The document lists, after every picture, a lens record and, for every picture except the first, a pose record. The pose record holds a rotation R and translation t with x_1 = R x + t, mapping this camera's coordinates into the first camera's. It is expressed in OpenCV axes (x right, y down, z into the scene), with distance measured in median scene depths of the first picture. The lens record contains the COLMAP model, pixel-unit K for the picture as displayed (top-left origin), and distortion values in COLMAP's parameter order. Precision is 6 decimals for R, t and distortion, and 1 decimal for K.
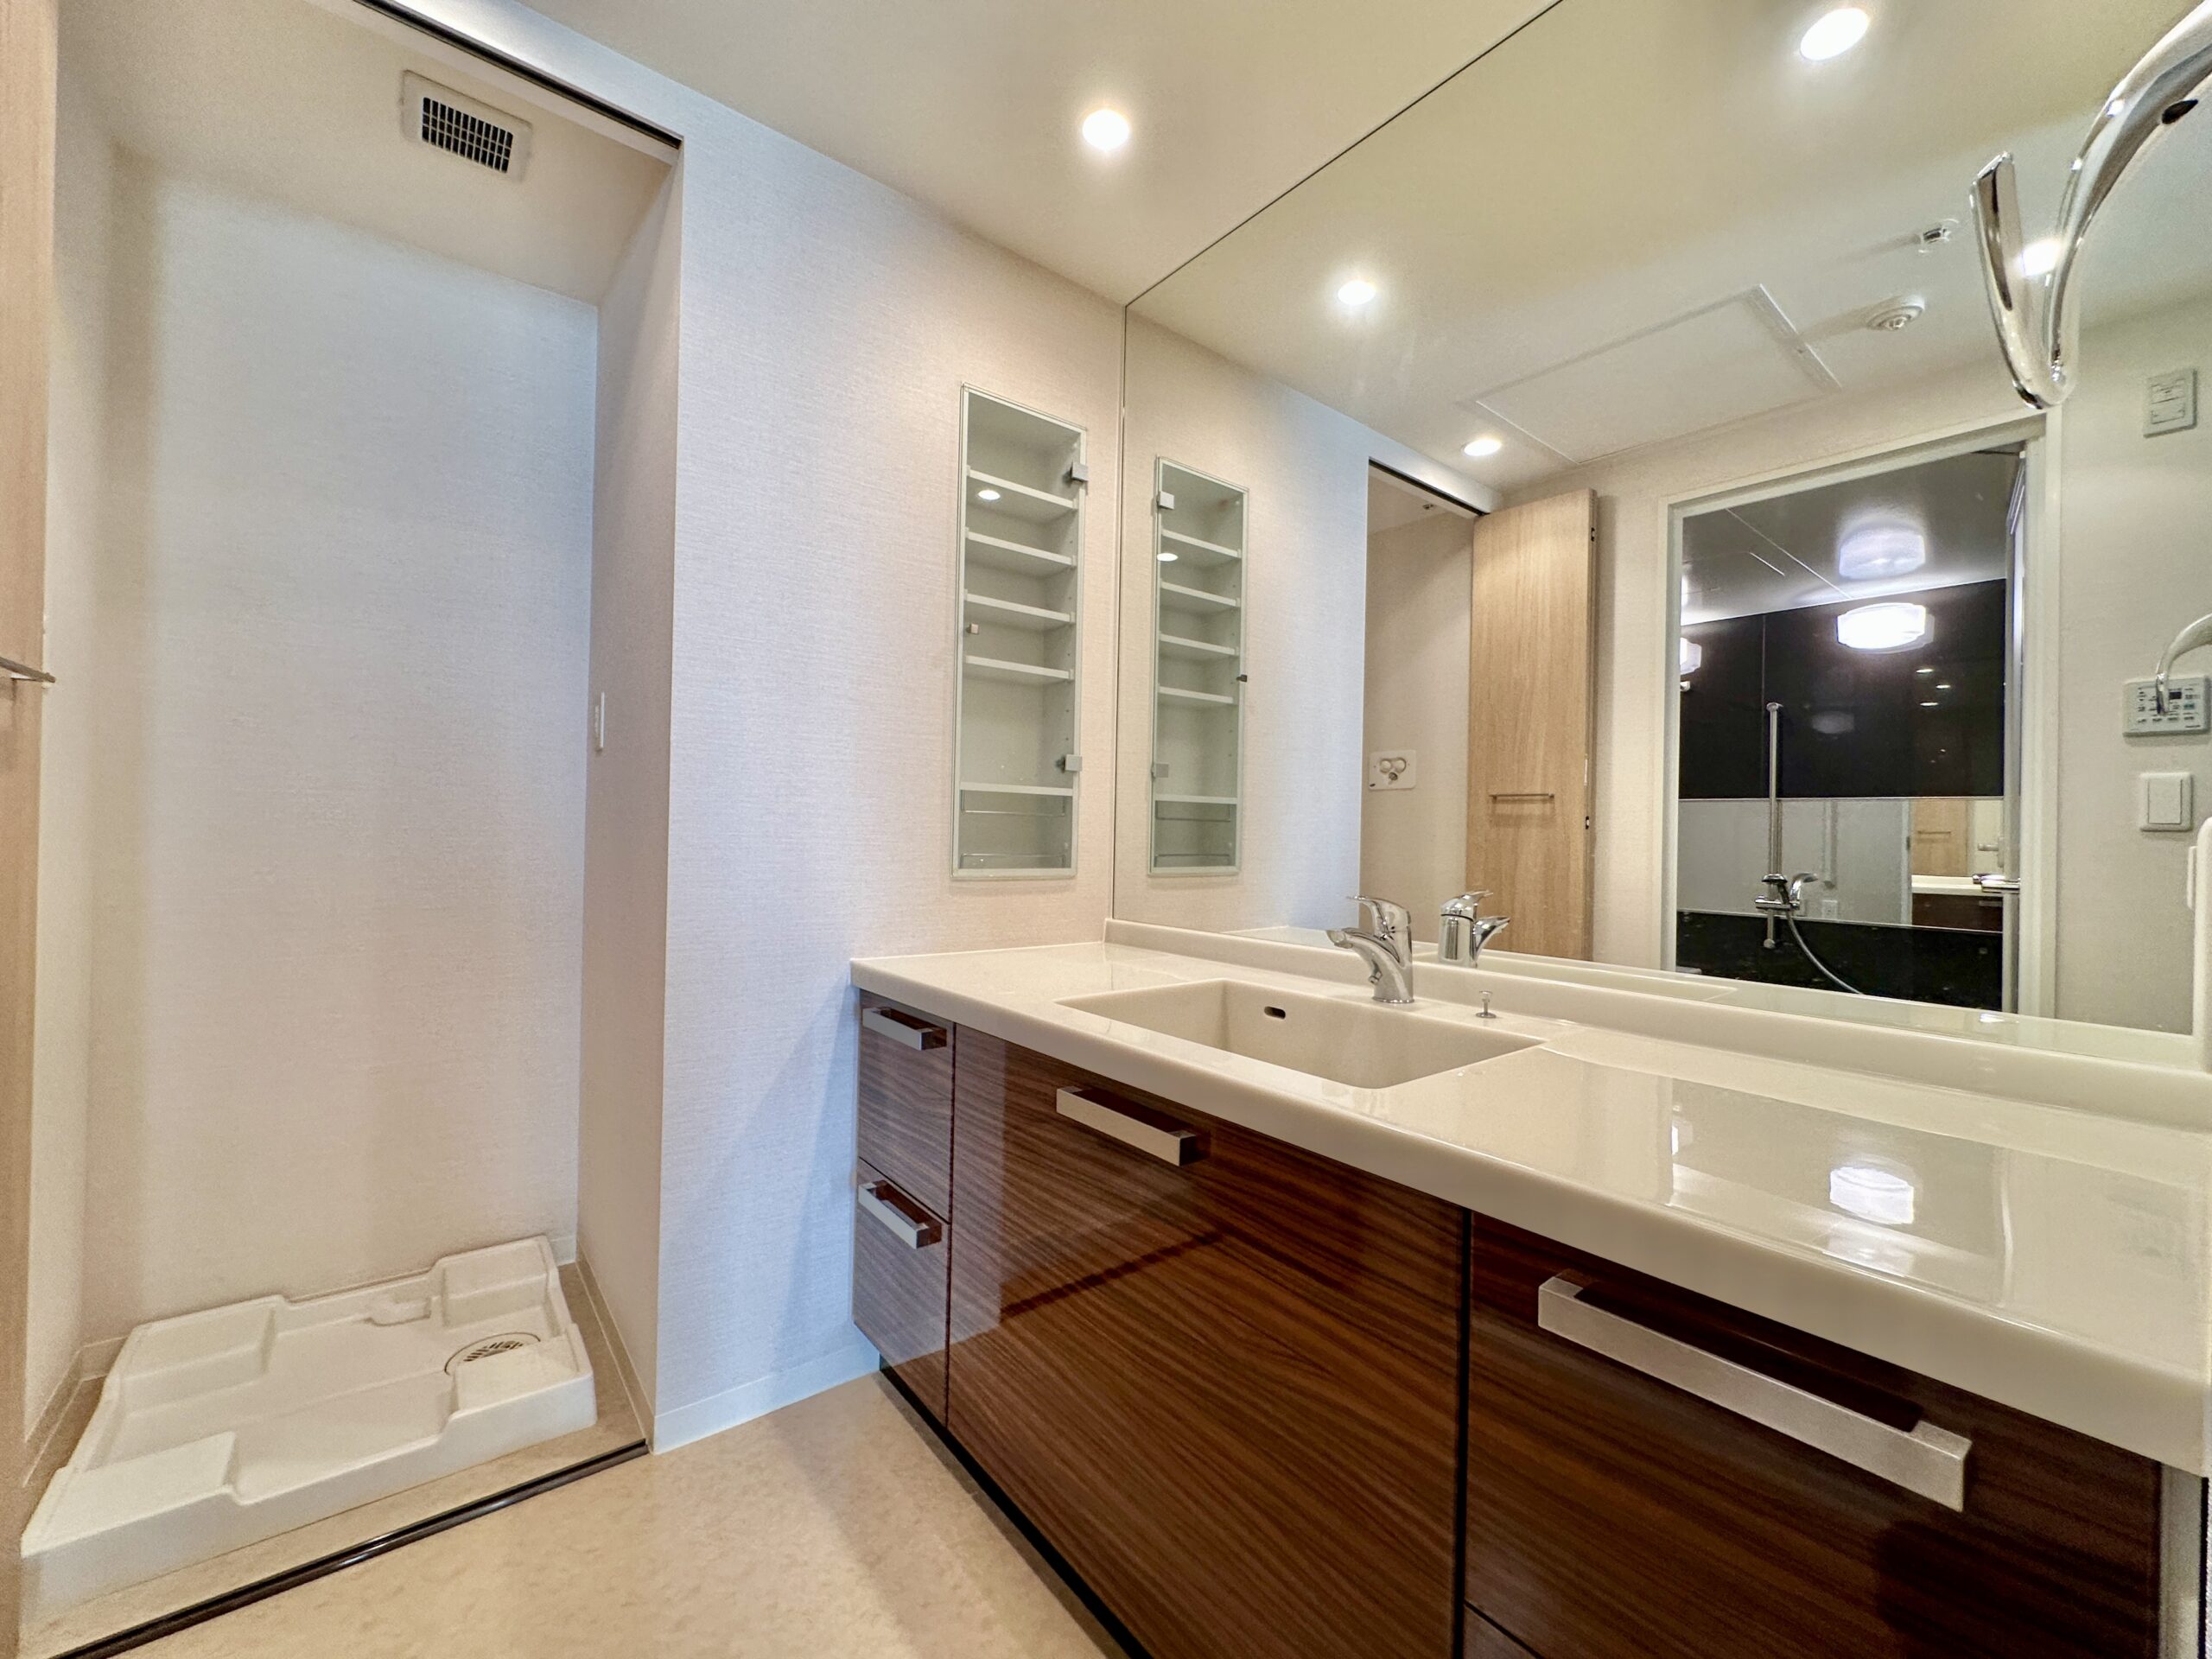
lens RADIAL K [[884.1, 0, 1104.0], [0, 884.1, 831.2], [0, 0, 1]] dist [-0.004555, 0.001114]
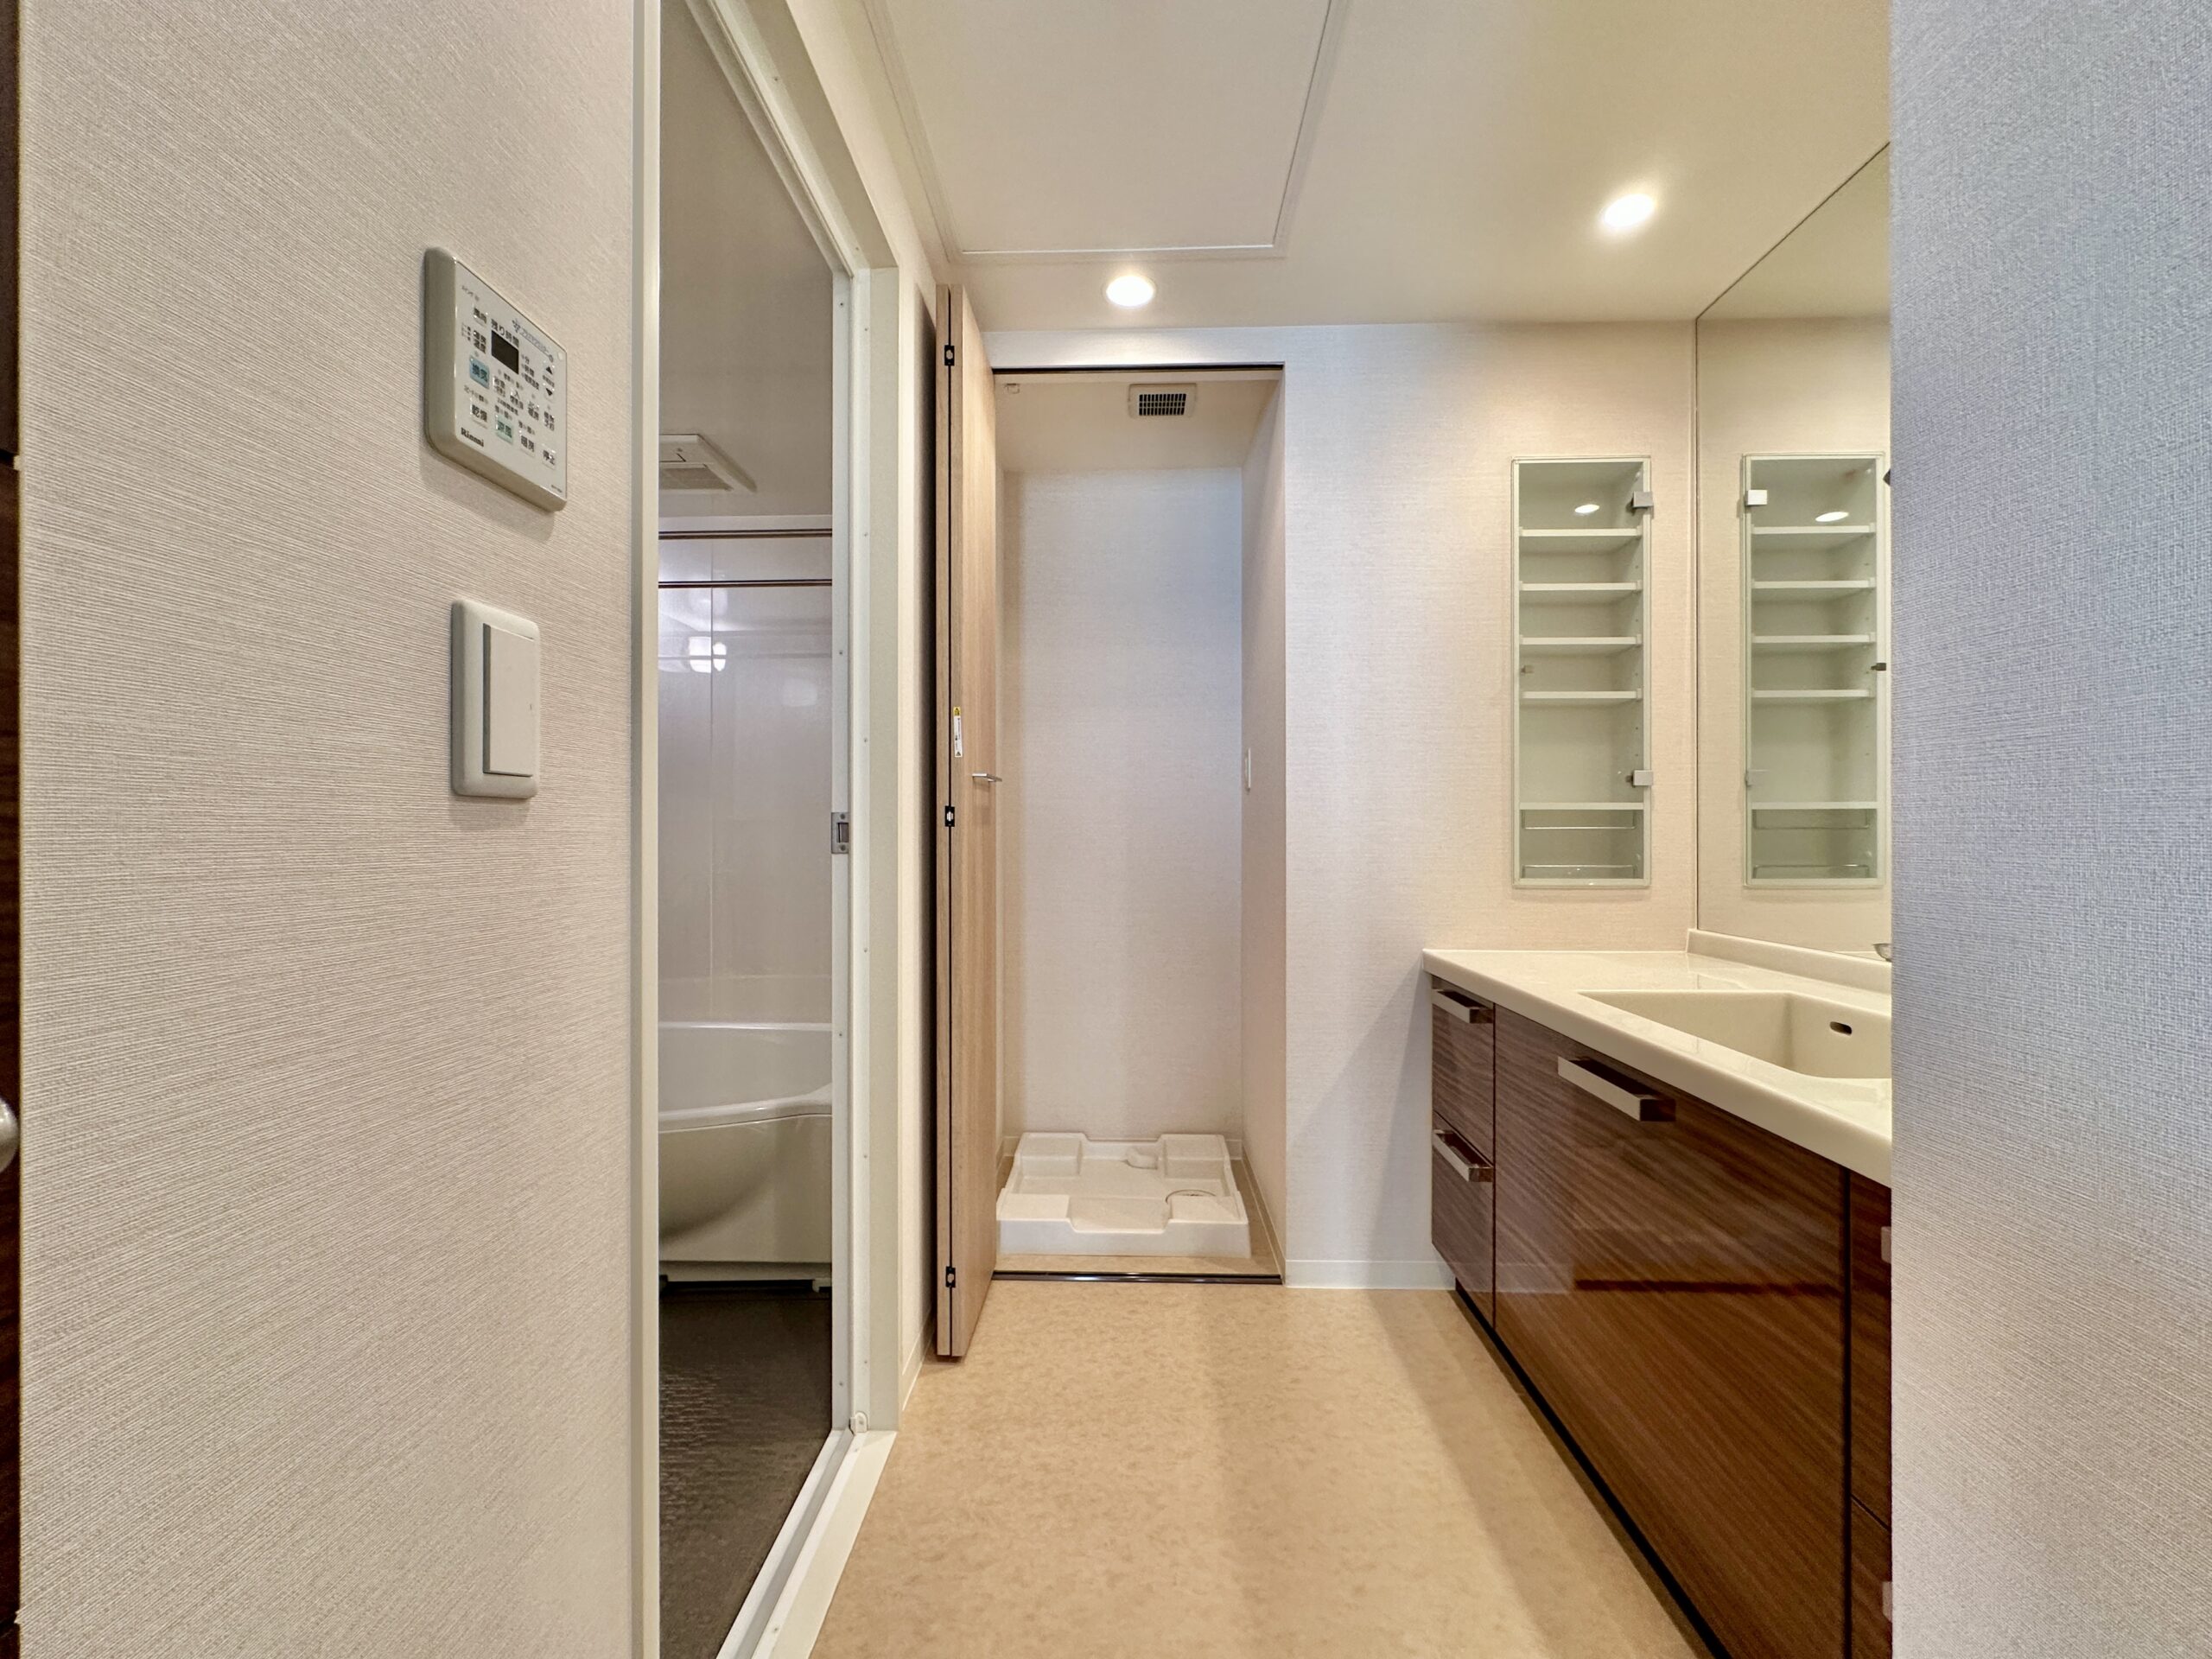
lens RADIAL K [[884.1, 0, 1105.8], [0, 884.1, 832.7], [0, 0, 1]] dist [-0.004555, 0.001114]
pose [[0.762838, -0.020223, -0.646274, 0.173922], [0.017034, 0.999792, -0.011179, -0.013439], [0.646366, -0.002481, 0.763024, -0.232867]]
